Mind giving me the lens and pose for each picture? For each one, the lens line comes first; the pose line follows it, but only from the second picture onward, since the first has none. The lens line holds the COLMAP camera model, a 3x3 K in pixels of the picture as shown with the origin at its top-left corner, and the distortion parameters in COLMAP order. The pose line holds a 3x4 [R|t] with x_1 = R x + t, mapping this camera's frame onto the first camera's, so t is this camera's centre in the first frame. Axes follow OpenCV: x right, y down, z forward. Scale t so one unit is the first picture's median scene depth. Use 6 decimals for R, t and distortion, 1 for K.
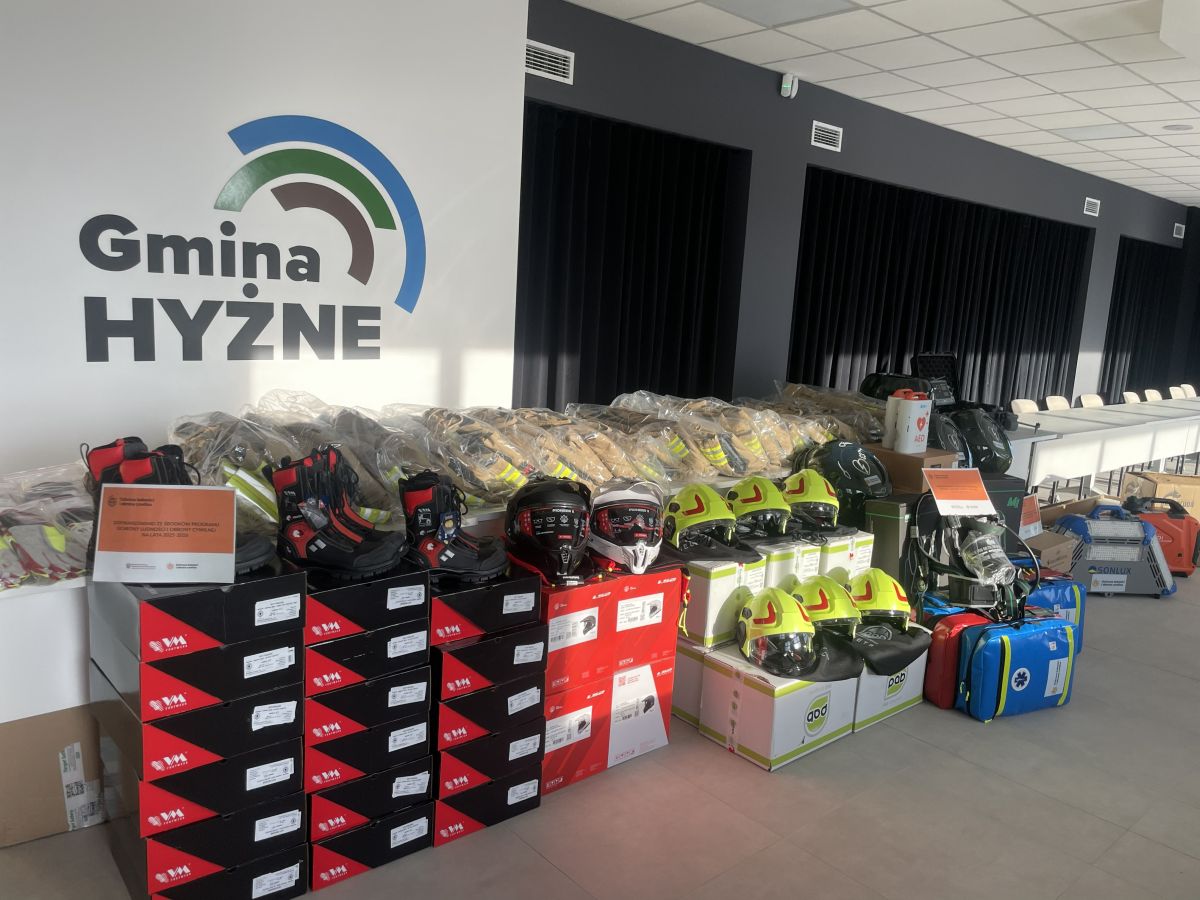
lens RADIAL K [[915.3, 0, 612.6], [0, 915.3, 430.0], [0, 0, 1]] dist [0.081054, -0.107783]
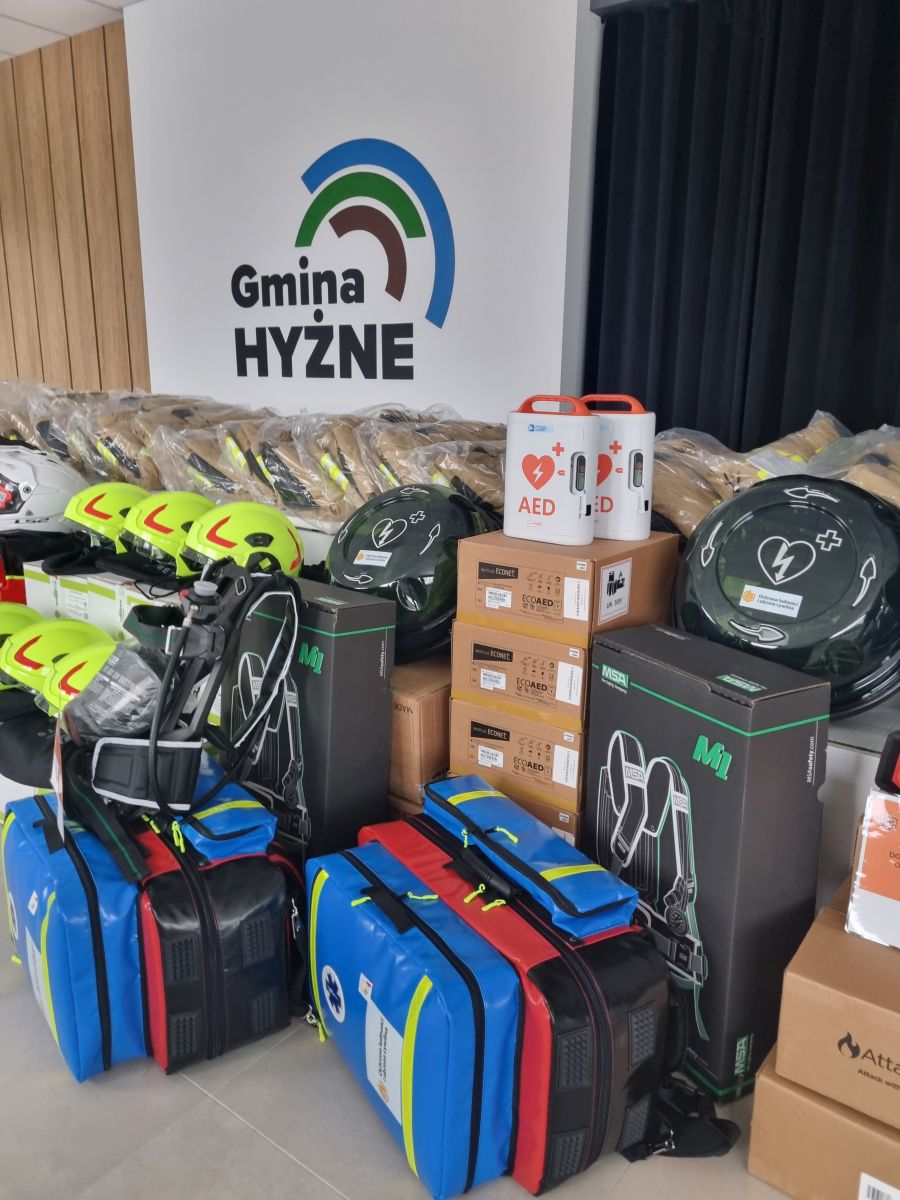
lens RADIAL K [[908.4, 0, 454.3], [0, 908.4, 599.4], [0, 0, 1]] dist [0.055224, -0.049055]
pose [[0.182257, 0.184264, -0.965831, 0.833540], [-0.147153, 0.976332, 0.158499, -0.010416], [0.972177, 0.113237, 0.205058, 0.996829]]
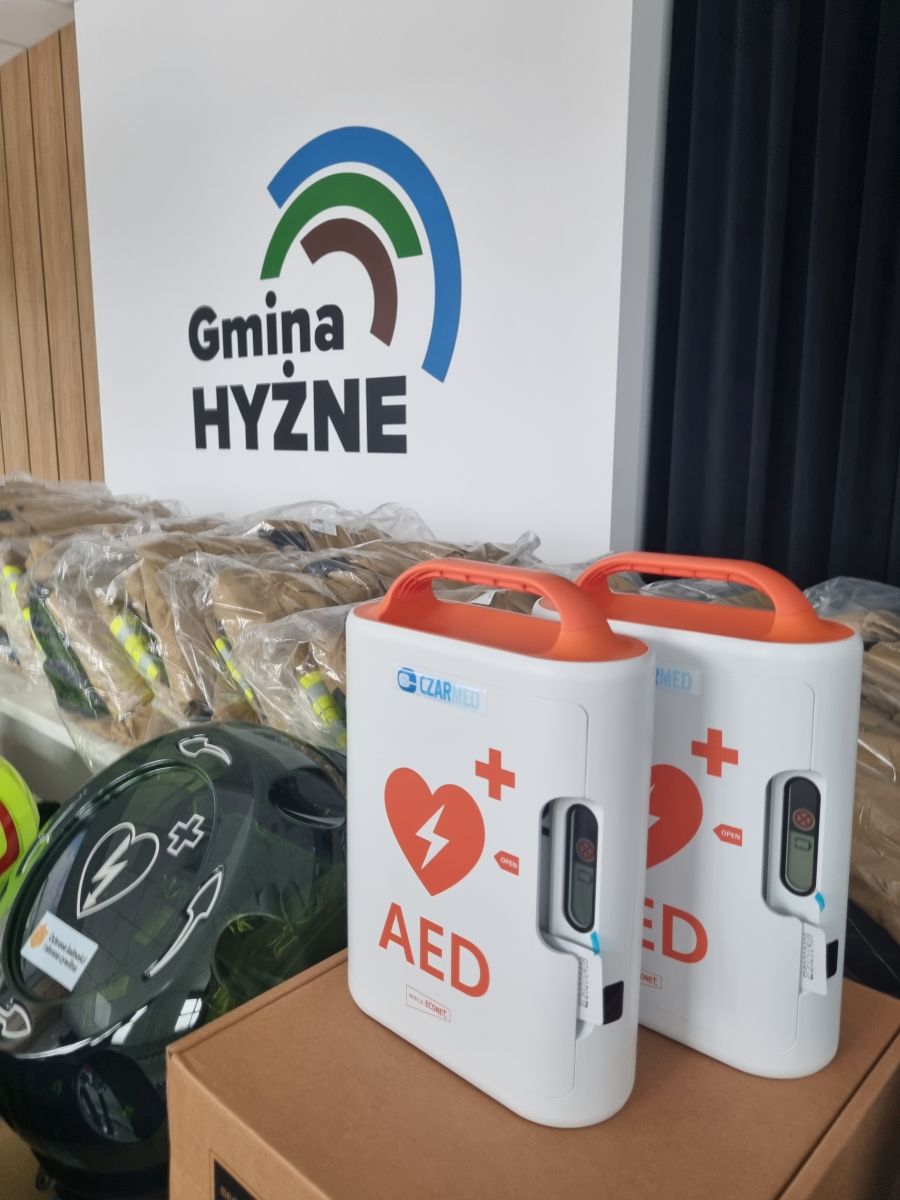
lens RADIAL K [[908.4, 0, 451.5], [0, 908.4, 595.2], [0, 0, 1]] dist [0.055224, -0.049055]
pose [[0.096725, 0.118046, -0.988286, 0.501818], [-0.145620, 0.983936, 0.103275, -0.054479], [0.984601, 0.133925, 0.112361, 1.111047]]
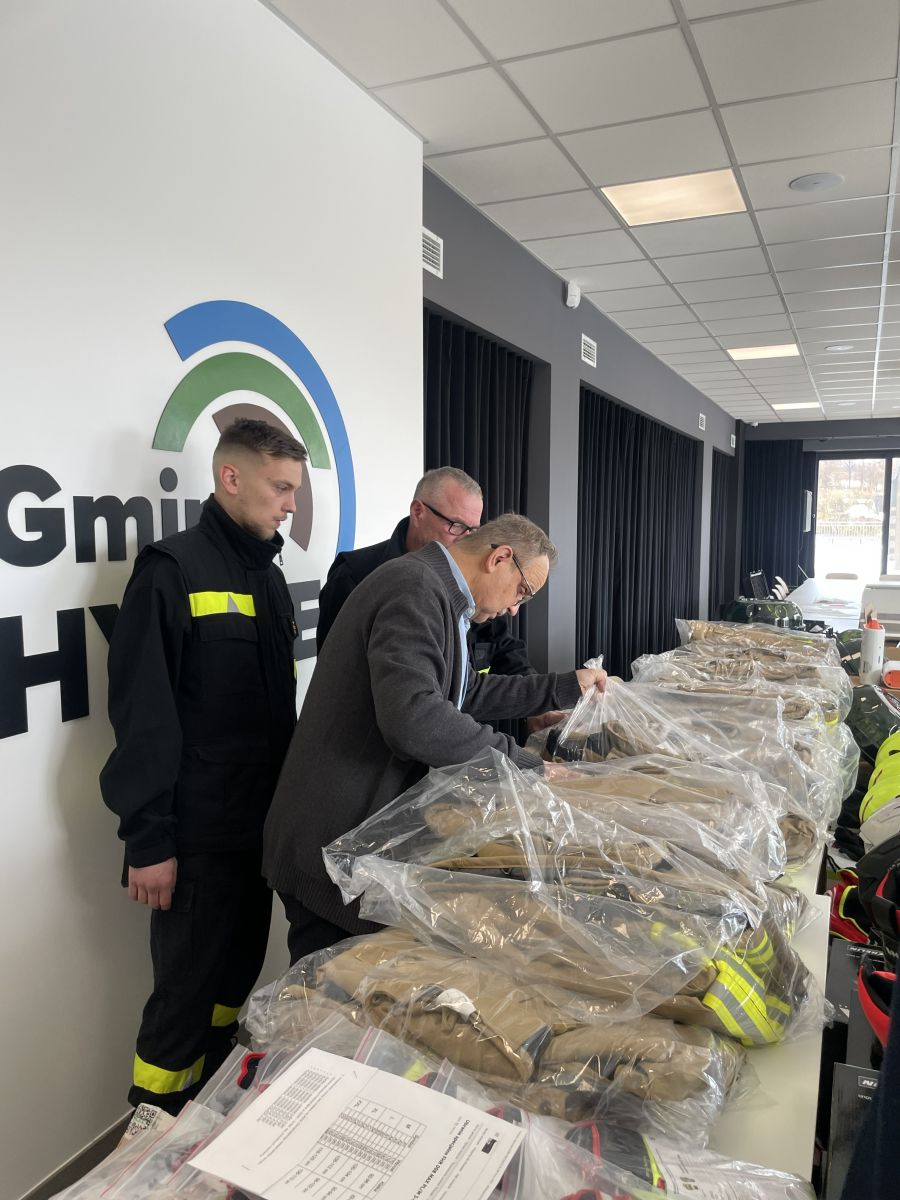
lens RADIAL K [[915.3, 0, 456.0], [0, 915.3, 602.2], [0, 0, 1]] dist [0.081054, -0.107783]
pose [[0.913427, -0.094015, 0.395995, -0.490810], [0.112552, 0.993361, -0.023783, -0.101823], [-0.391131, 0.066294, 0.917944, 0.374247]]
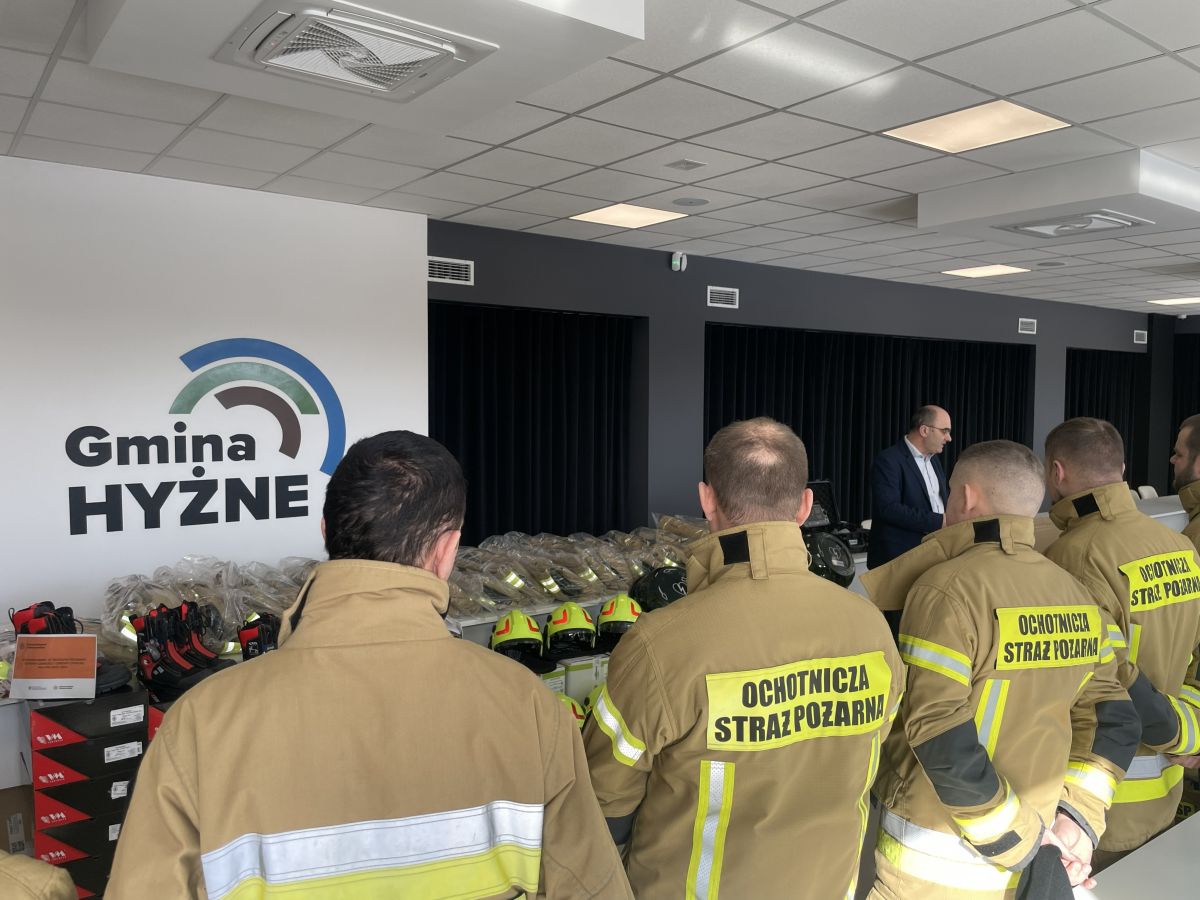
lens RADIAL K [[915.3, 0, 601.9], [0, 915.3, 440.2], [0, 0, 1]] dist [0.081054, -0.107783]
pose [[0.994478, -0.050453, -0.092017, 0.307021], [0.040290, 0.993210, -0.109138, -0.029746], [0.096899, 0.104828, 0.989758, -0.252847]]
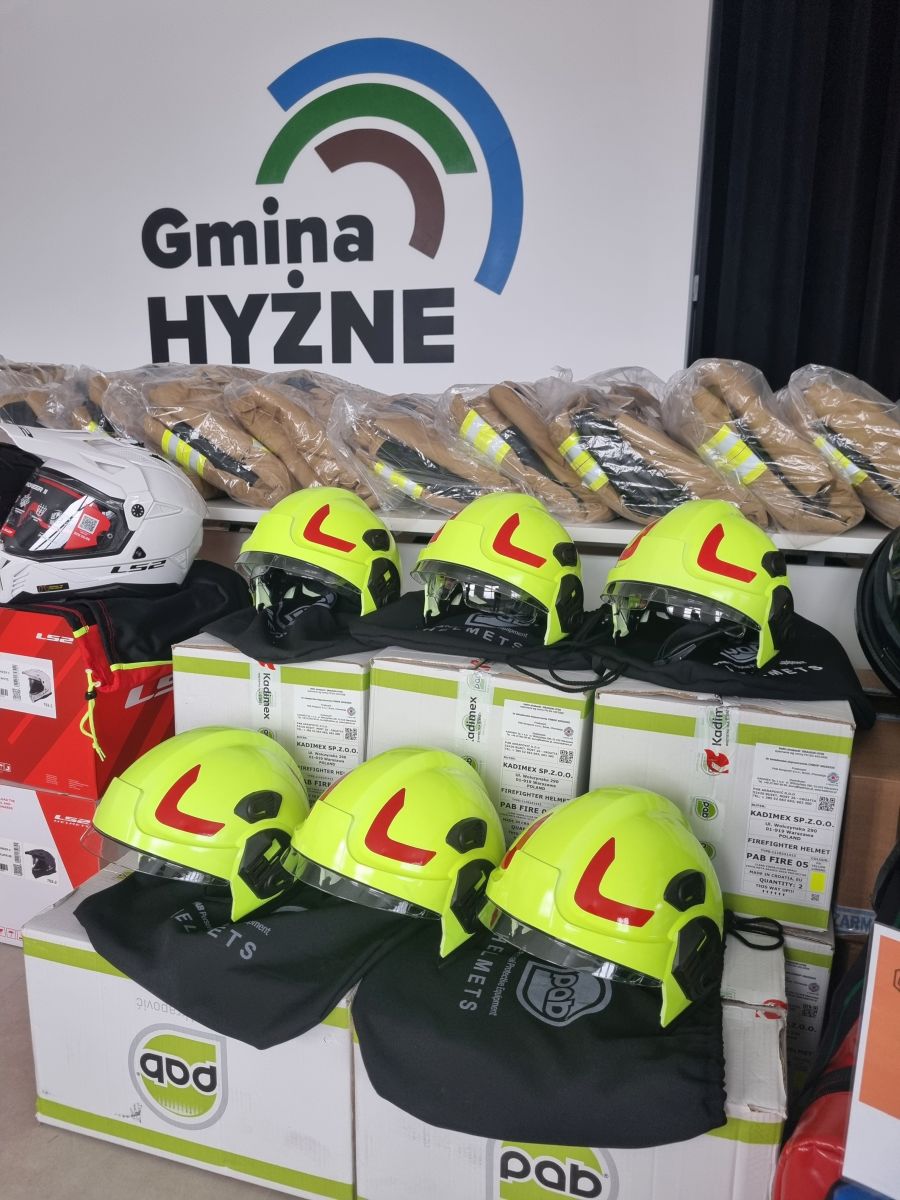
lens RADIAL K [[908.4, 0, 446.3], [0, 908.4, 610.2], [0, 0, 1]] dist [0.055224, -0.049055]
pose [[0.500841, 0.132578, -0.855325, 0.456014], [-0.110080, 0.989931, 0.088984, 0.063812], [0.858511, 0.049588, 0.510392, 0.721116]]
